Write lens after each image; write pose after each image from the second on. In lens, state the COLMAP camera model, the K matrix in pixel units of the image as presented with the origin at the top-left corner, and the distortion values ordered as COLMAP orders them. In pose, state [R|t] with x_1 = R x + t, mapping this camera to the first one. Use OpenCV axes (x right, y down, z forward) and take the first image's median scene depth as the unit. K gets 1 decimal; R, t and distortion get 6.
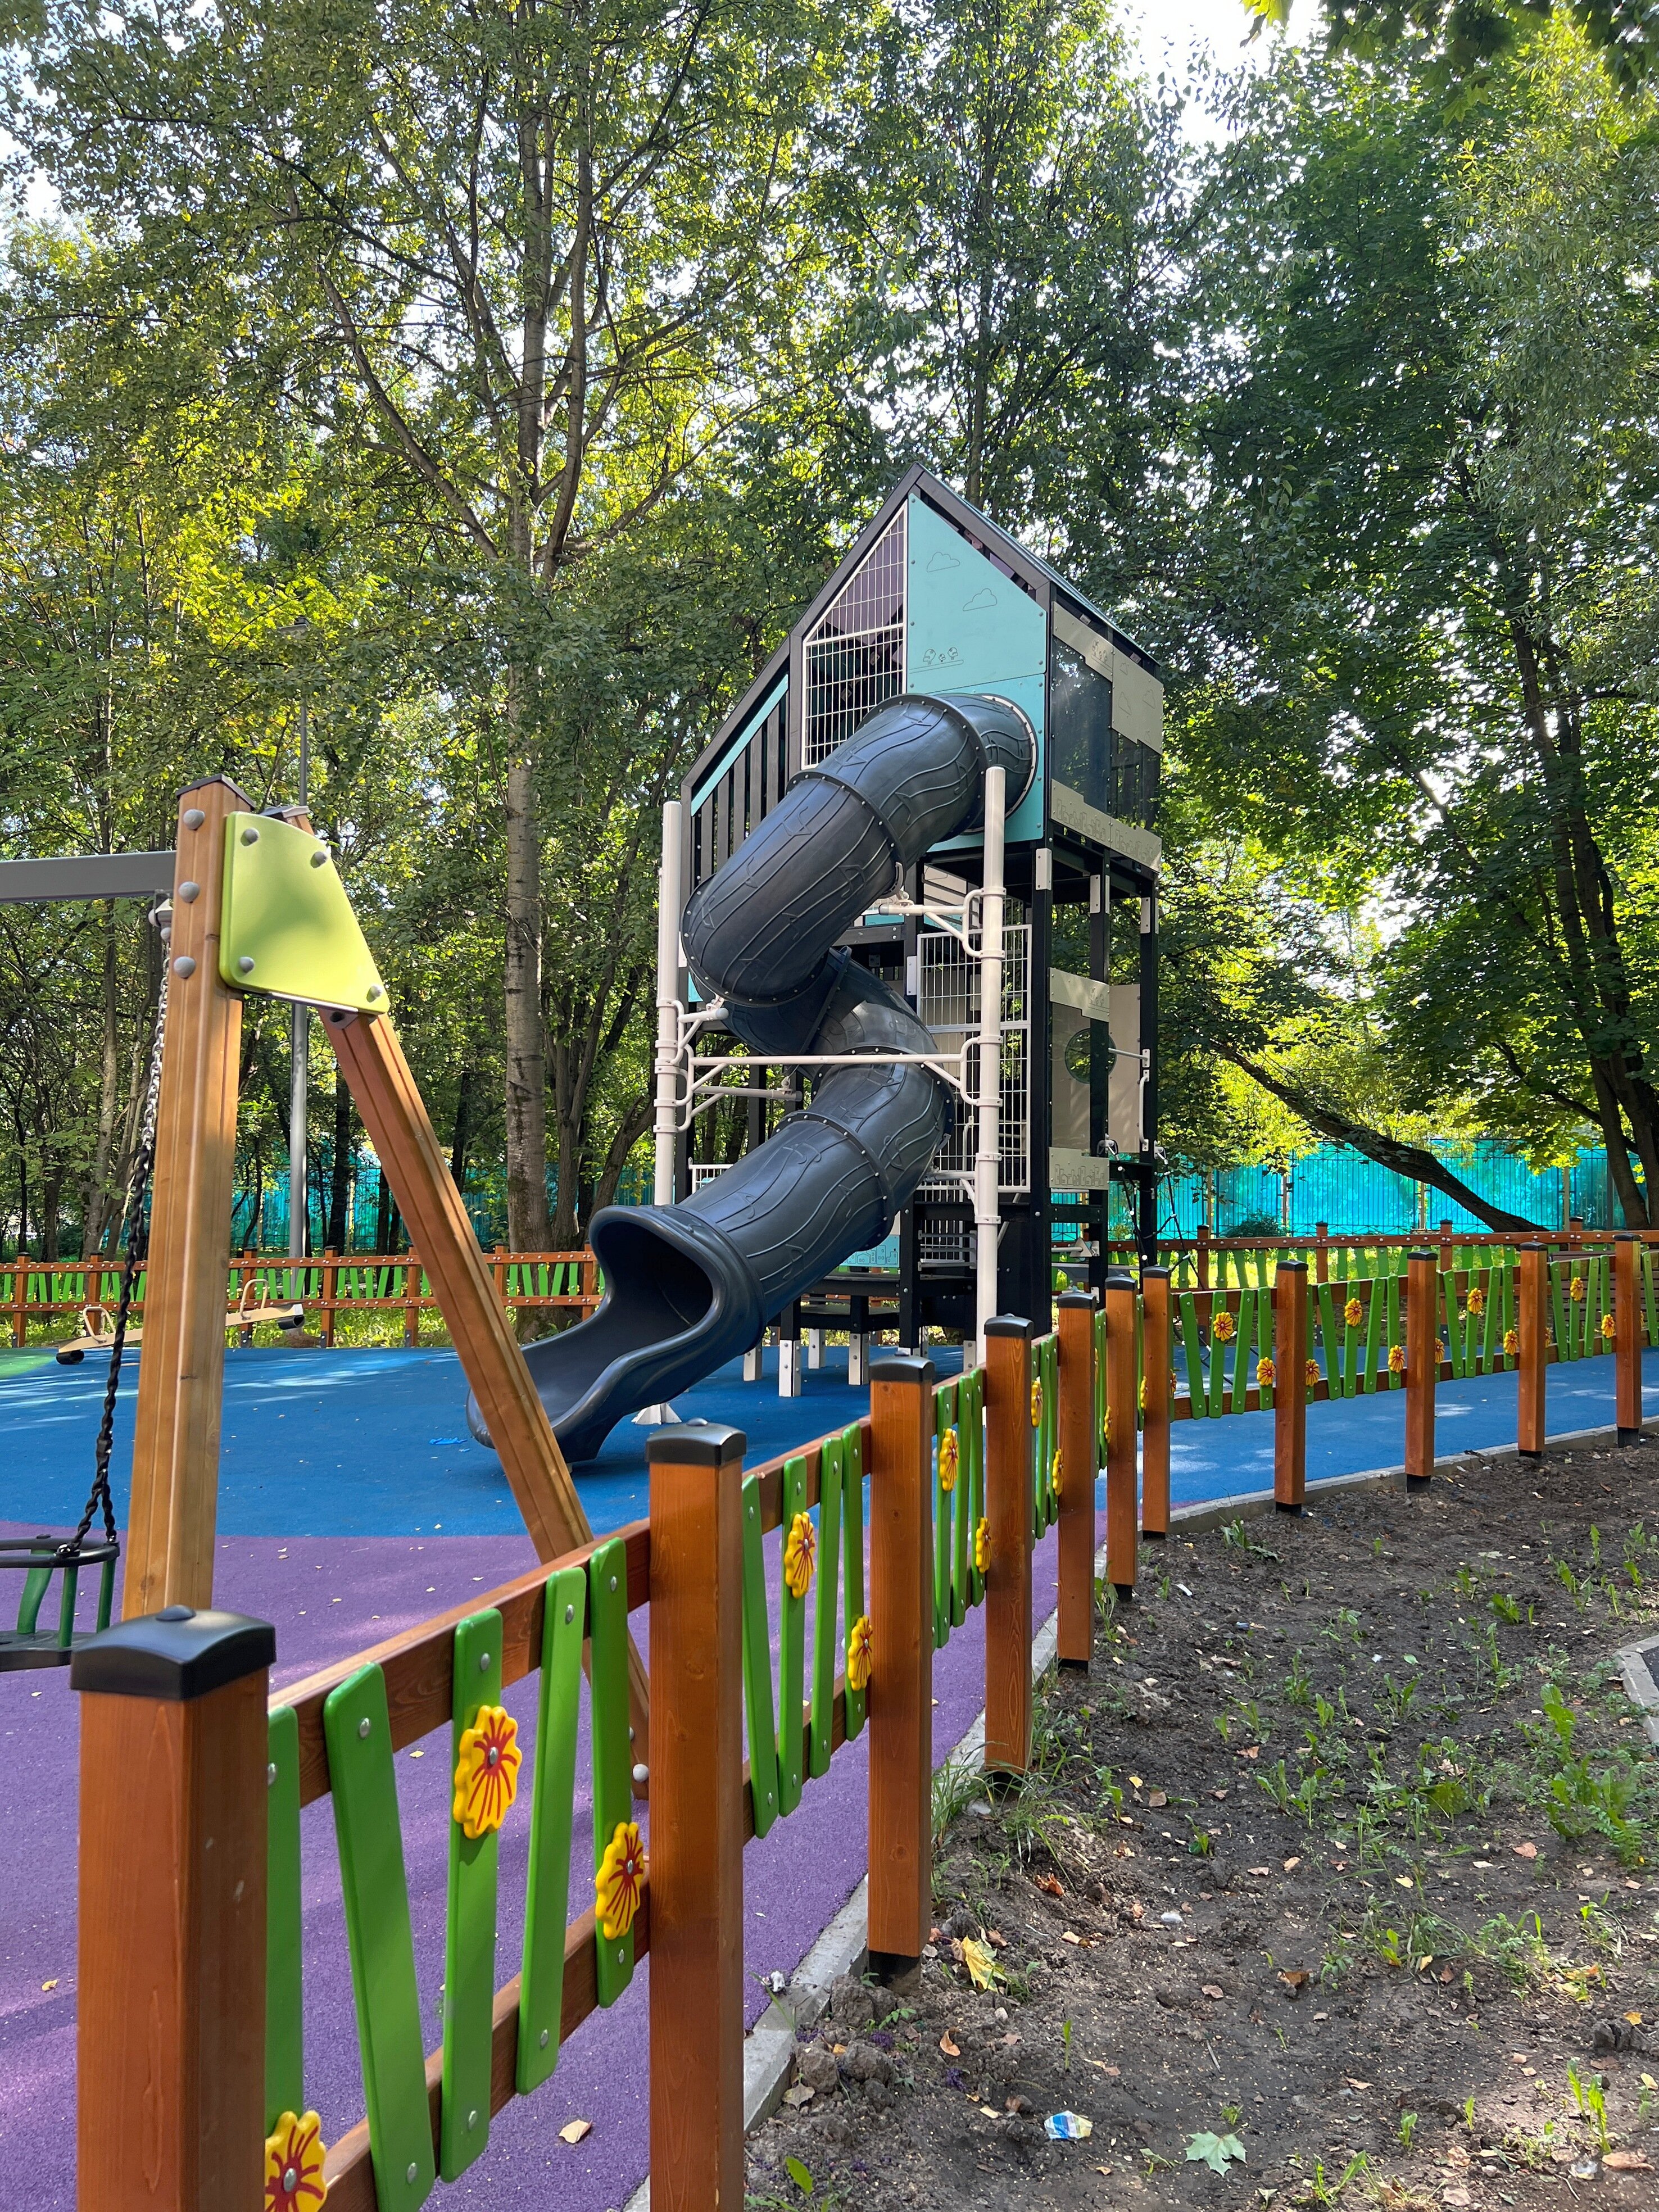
lens RADIAL K [[1669.8, 0, 820.1], [0, 1669.8, 1143.1], [0, 0, 1]] dist [0.044938, -0.054050]
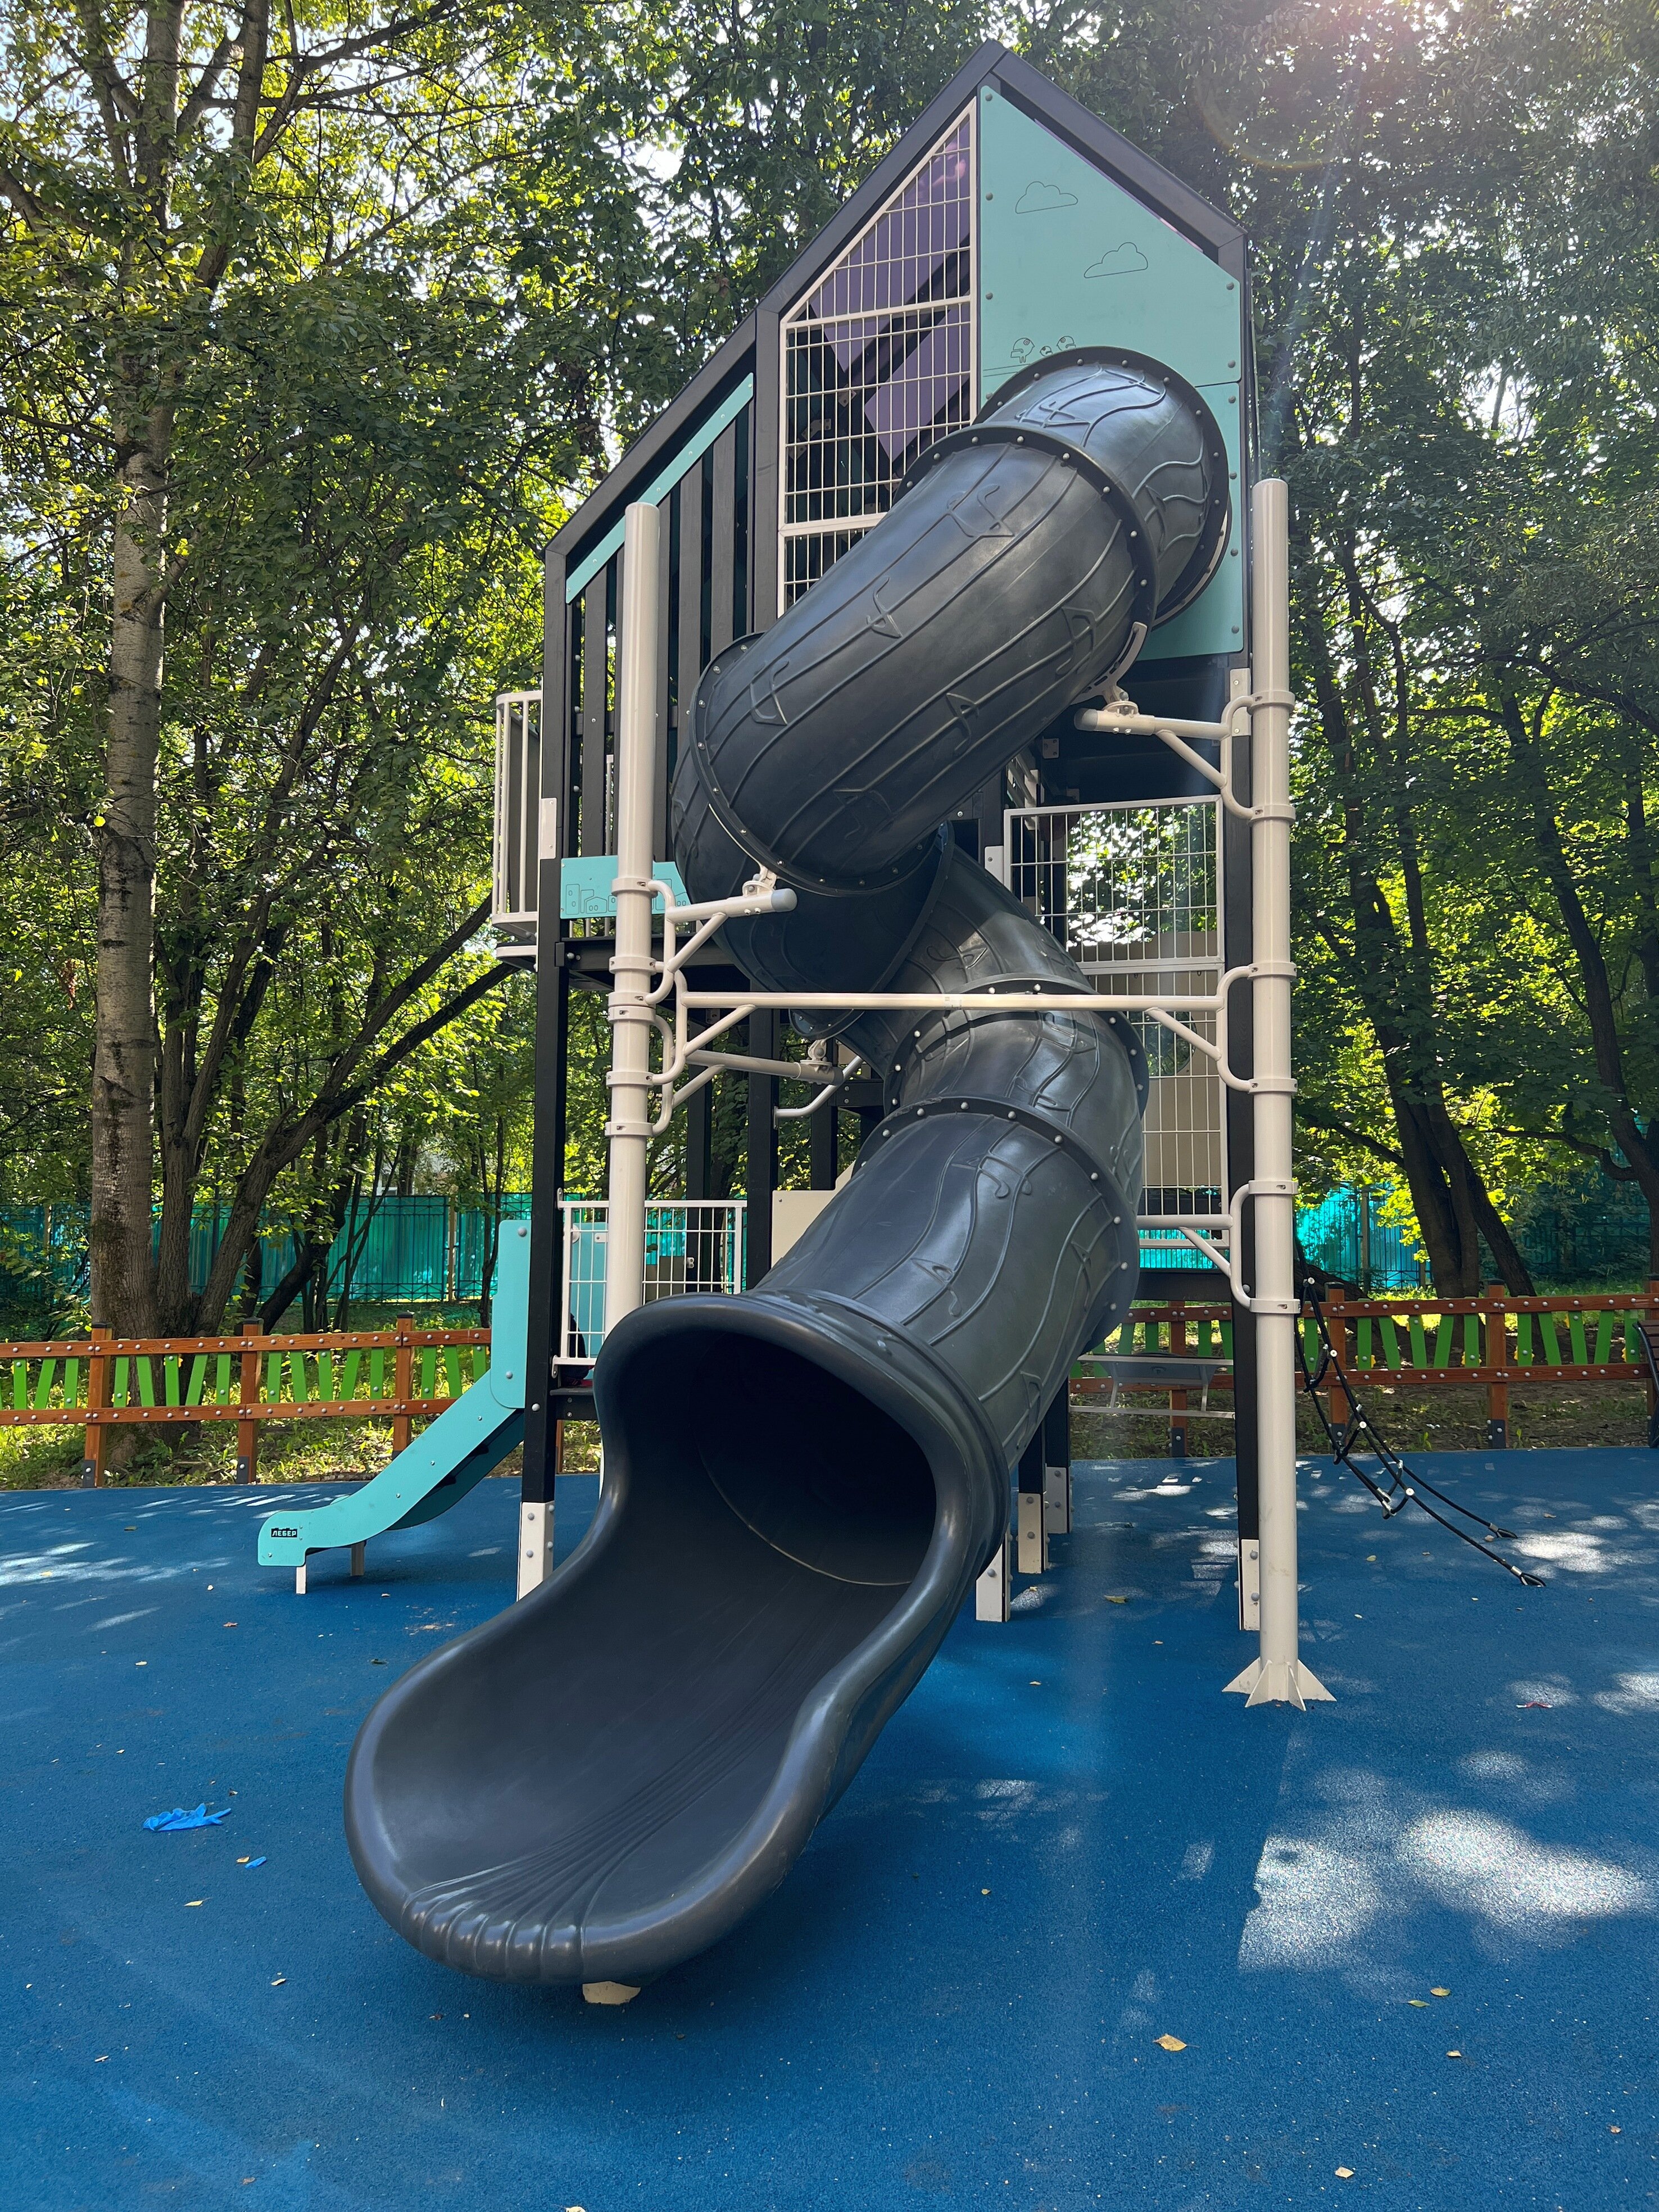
lens RADIAL K [[1669.8, 0, 817.7], [0, 1669.8, 1114.7], [0, 0, 1]] dist [0.044938, -0.054050]
pose [[0.959530, 0.021539, 0.280781, -0.172914], [-0.009498, 0.998979, -0.044175, 0.008720], [-0.281446, 0.039720, 0.958755, 0.475440]]
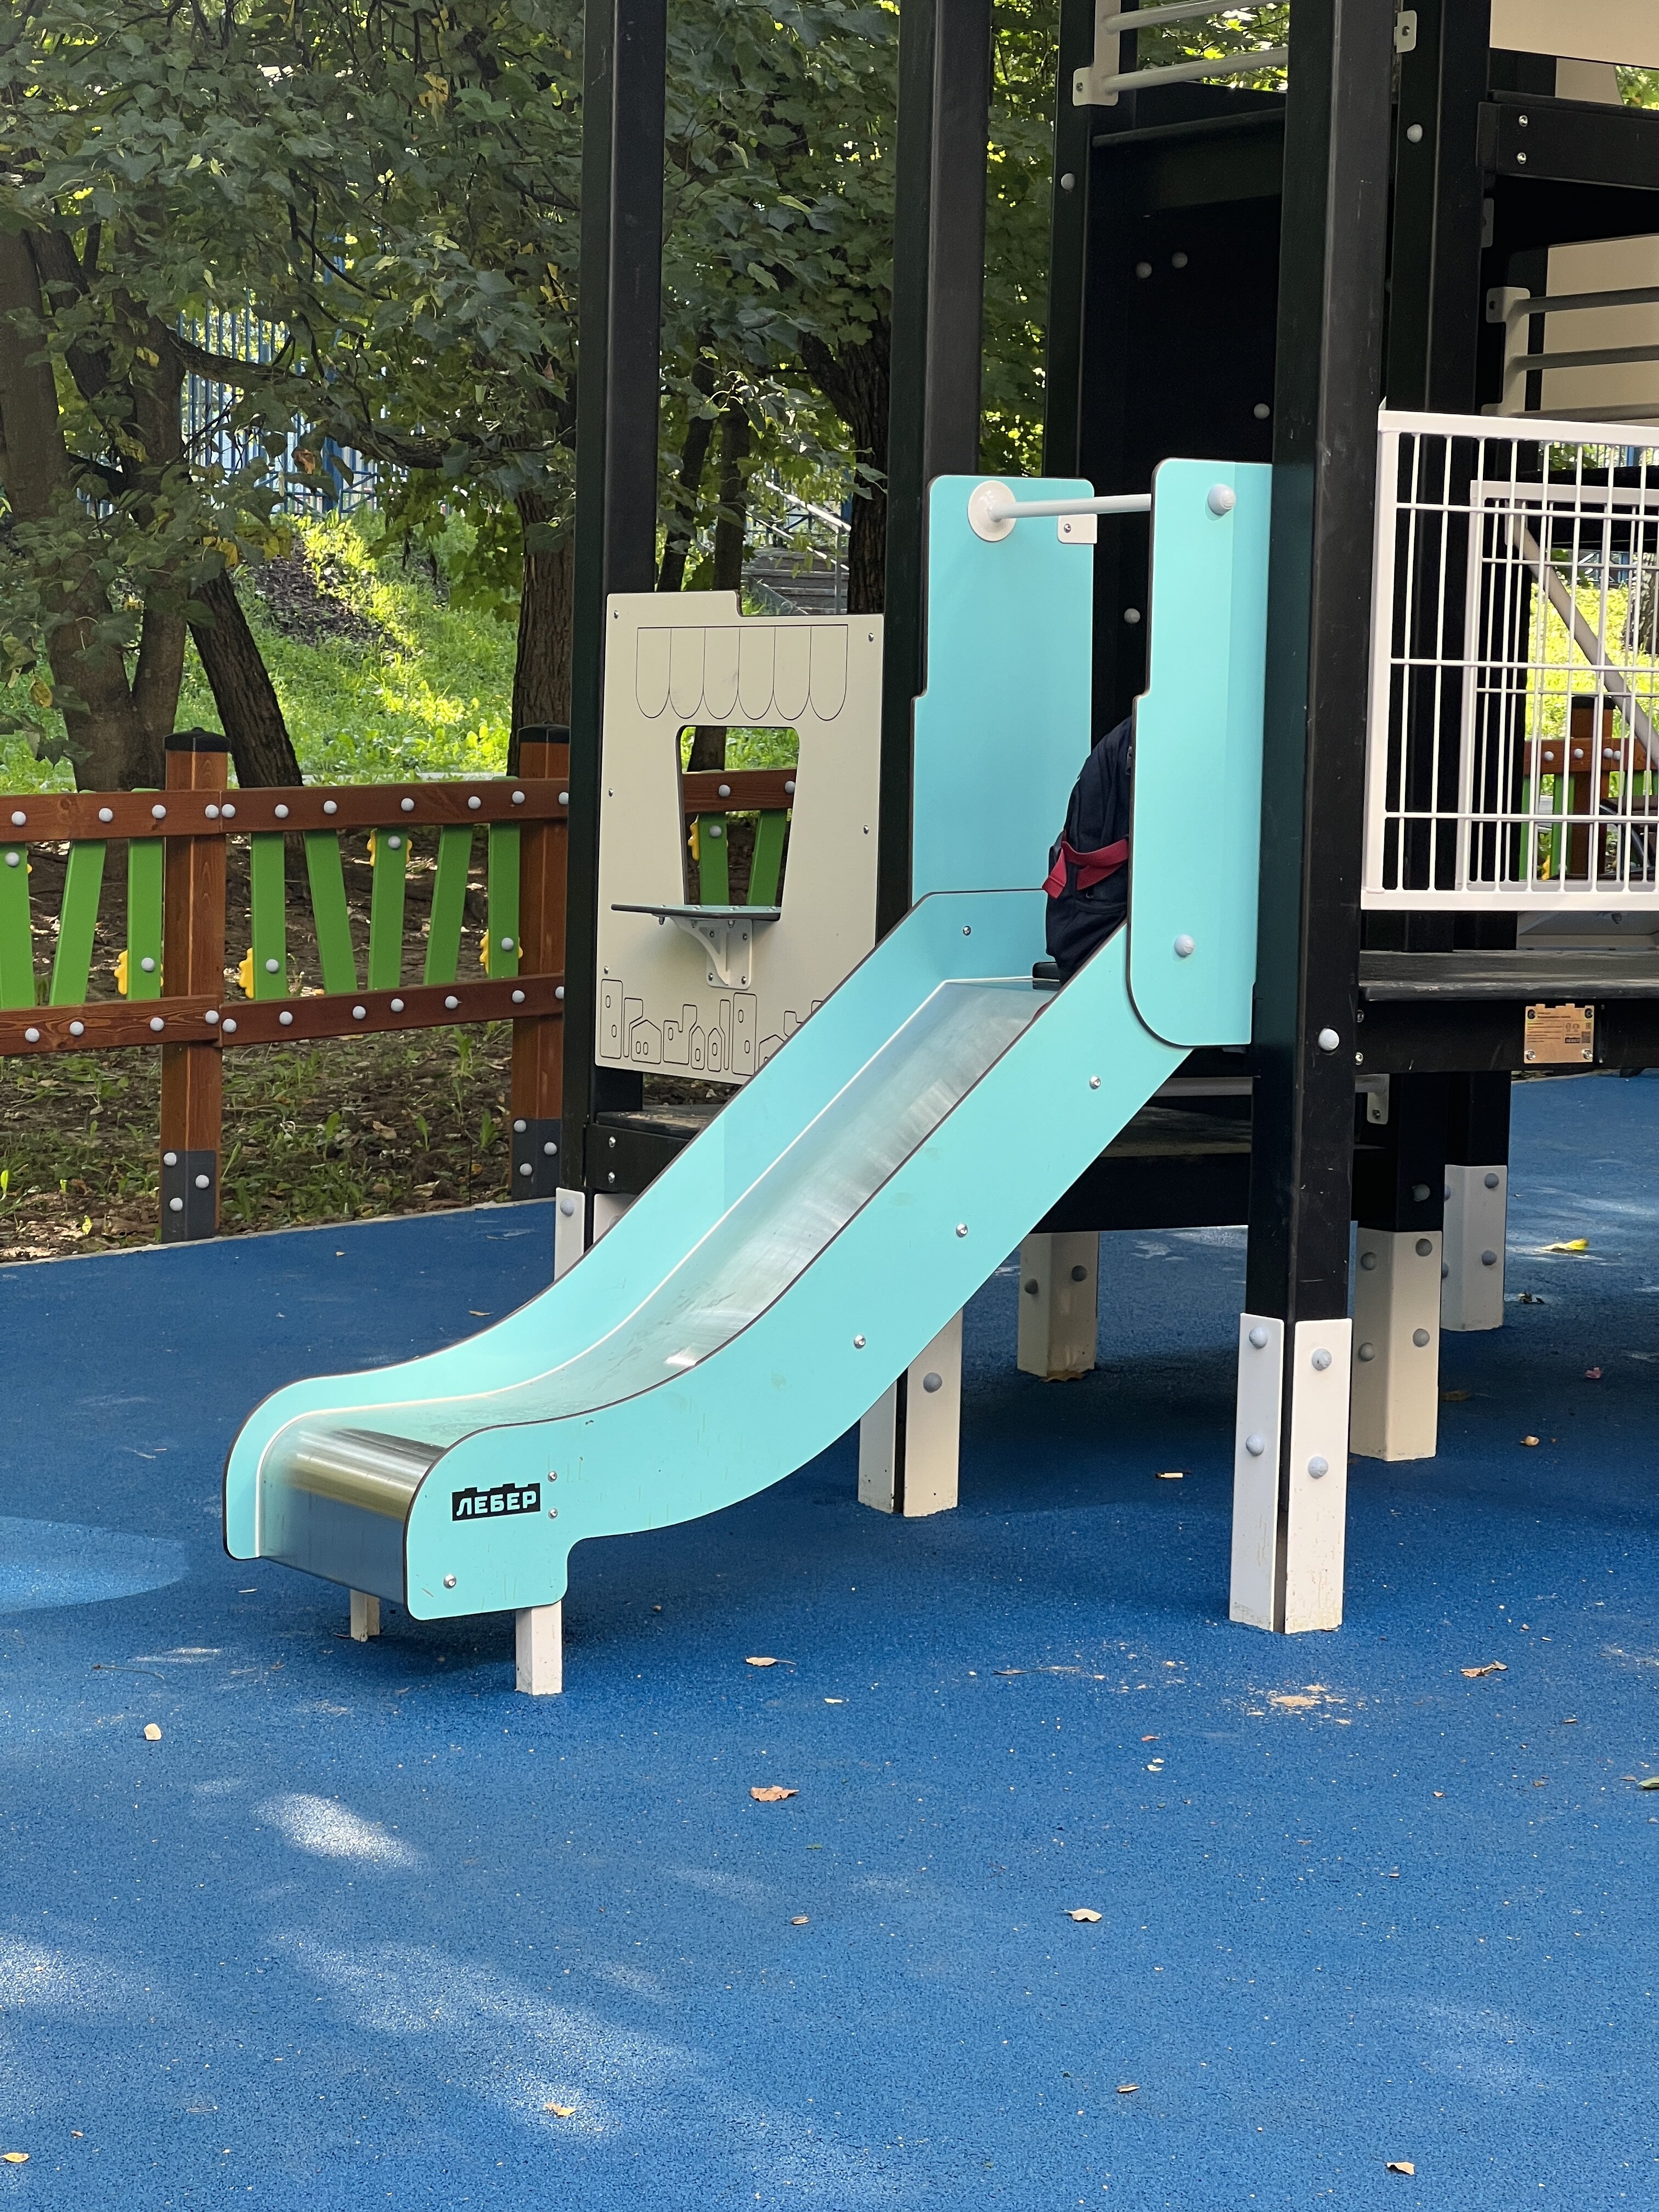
lens RADIAL K [[4917.5, 0, 983.8], [0, 4917.5, 1026.7], [0, 0, 1]] dist [0.183243, 0.000000]
pose [[0.441076, -0.053351, 0.895882, -0.658242], [-0.061434, 0.994095, 0.089446, 0.038694], [-0.895364, -0.094490, 0.435194, 0.889090]]
